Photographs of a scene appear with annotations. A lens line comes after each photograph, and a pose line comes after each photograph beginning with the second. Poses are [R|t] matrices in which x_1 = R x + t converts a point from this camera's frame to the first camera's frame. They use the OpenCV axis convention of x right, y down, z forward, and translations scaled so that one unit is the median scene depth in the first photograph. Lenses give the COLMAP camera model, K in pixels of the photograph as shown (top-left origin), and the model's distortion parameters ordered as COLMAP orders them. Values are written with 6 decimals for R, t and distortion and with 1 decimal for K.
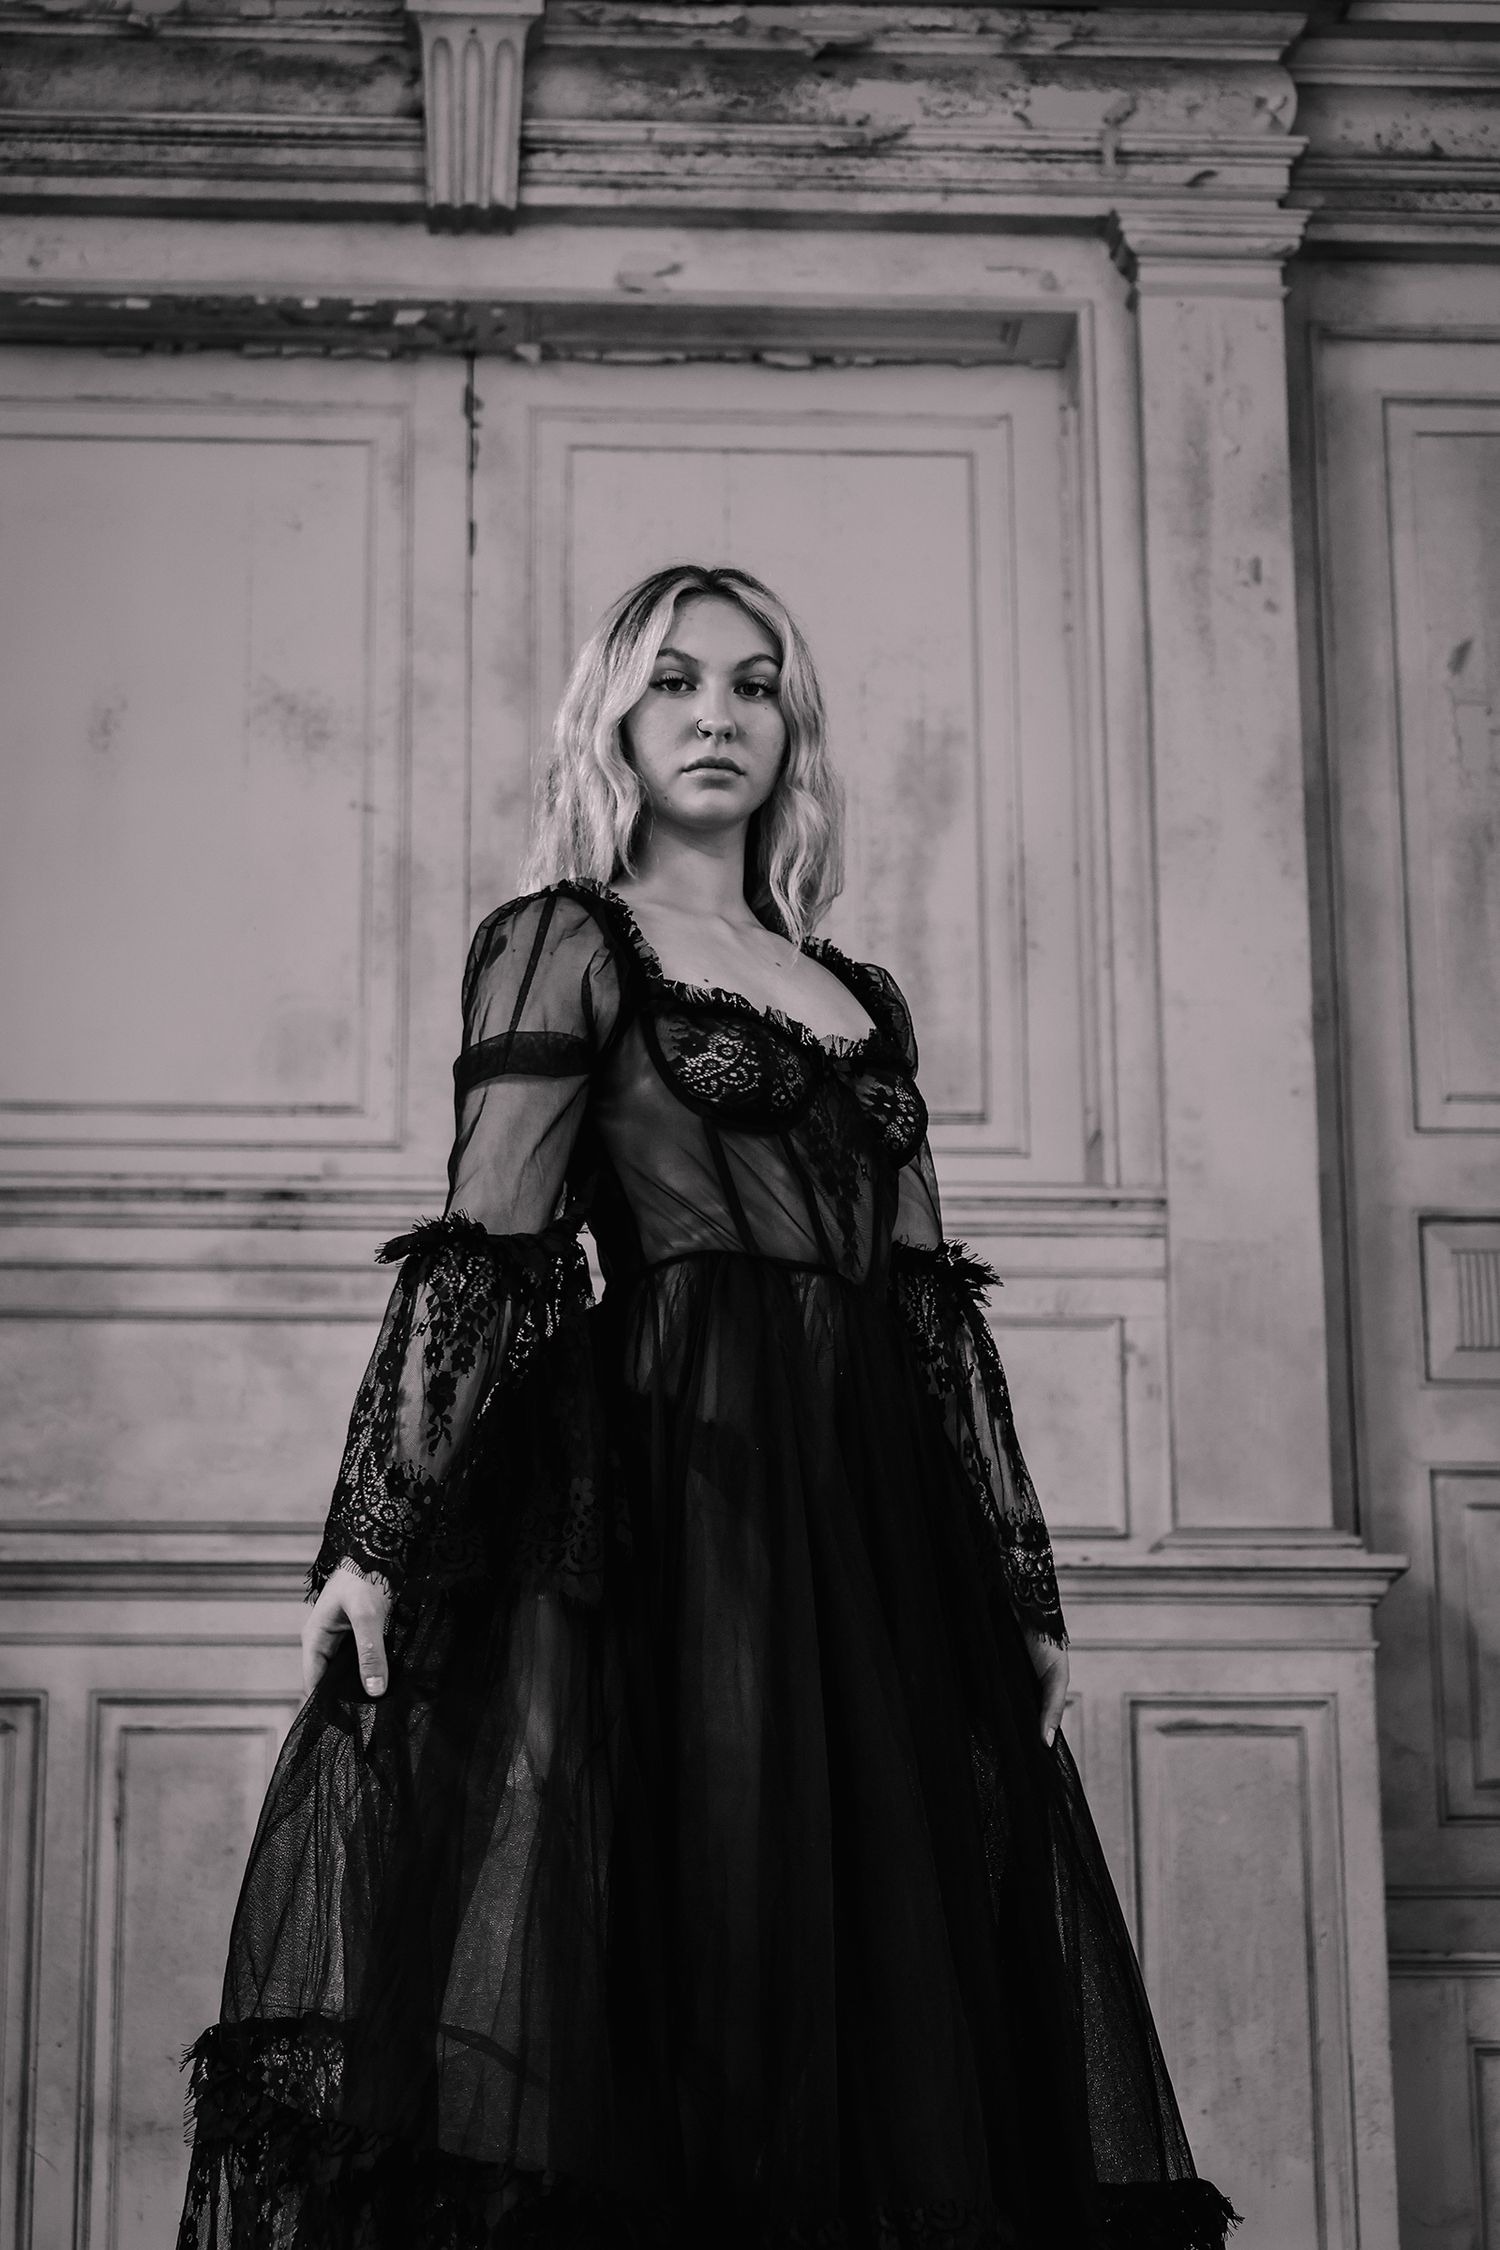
lens RADIAL K [[4567.9, 0, 750.0], [0, 4567.9, 1125.0], [0, 0, 1]] dist [-0.018809, -0.038501]
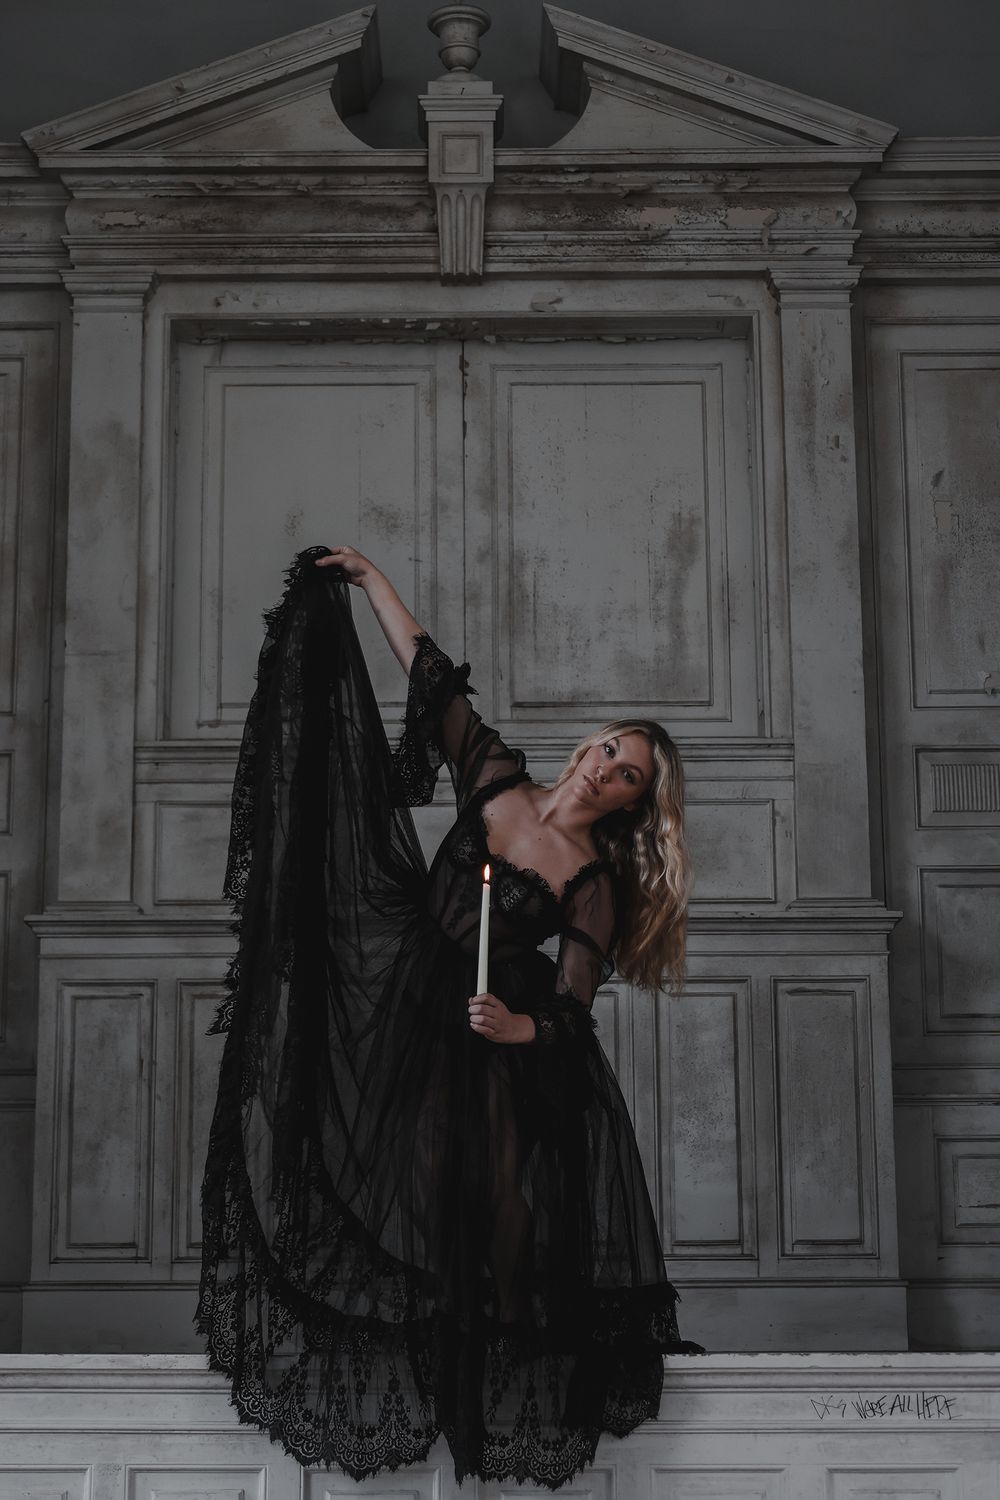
lens RADIAL K [[2743.6, 0, 500.0], [0, 2743.6, 750.0], [0, 0, 1]] dist [-0.016407, -0.058860]
pose [[0.998000, -0.011892, -0.062092, 0.032542], [0.014948, 0.998687, 0.048999, -0.043455], [0.061427, -0.049830, 0.996867, -0.269800]]
